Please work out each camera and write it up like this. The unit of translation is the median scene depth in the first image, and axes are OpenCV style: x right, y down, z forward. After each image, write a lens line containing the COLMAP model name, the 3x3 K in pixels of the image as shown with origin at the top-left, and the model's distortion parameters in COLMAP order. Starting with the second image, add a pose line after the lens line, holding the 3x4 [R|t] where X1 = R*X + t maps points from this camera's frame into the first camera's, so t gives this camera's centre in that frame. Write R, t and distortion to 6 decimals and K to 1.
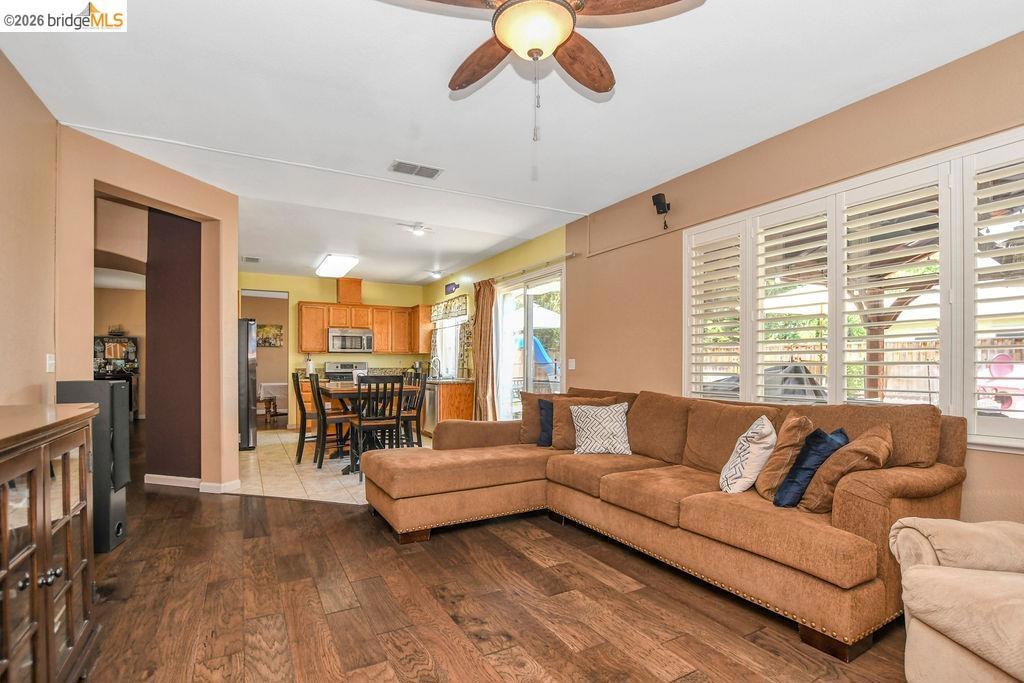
lens RADIAL K [[477.9, 0, 515.8], [0, 477.9, 353.9], [0, 0, 1]] dist [-0.027579, 0.001078]
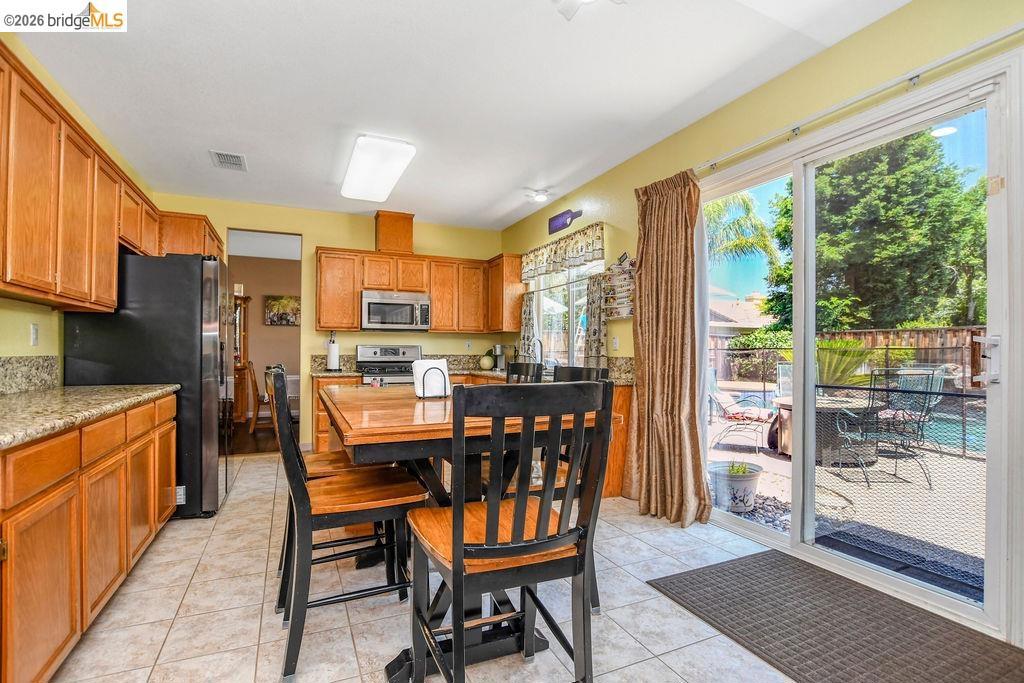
lens RADIAL K [[487.5, 0, 515.0], [0, 487.5, 349.4], [0, 0, 1]] dist [-0.030673, 0.001546]
pose [[0.996563, 0.004142, -0.082735, -0.137455], [-0.002745, 0.999852, 0.016991, 0.011569], [0.082793, -0.016706, 0.996427, 0.373492]]
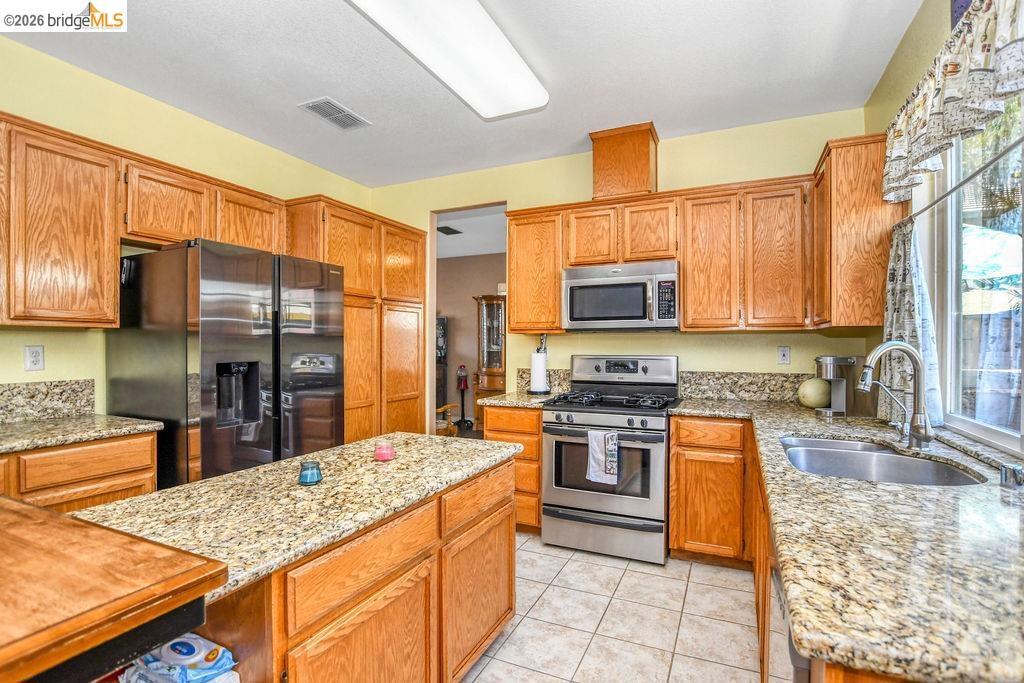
lens RADIAL K [[487.5, 0, 515.0], [0, 487.5, 349.4], [0, 0, 1]] dist [-0.030673, 0.001546]
pose [[0.579501, 0.007747, -0.814935, -0.088997], [0.016452, 0.999640, 0.021202, 0.002879], [0.814806, -0.025694, 0.579165, 0.723685]]
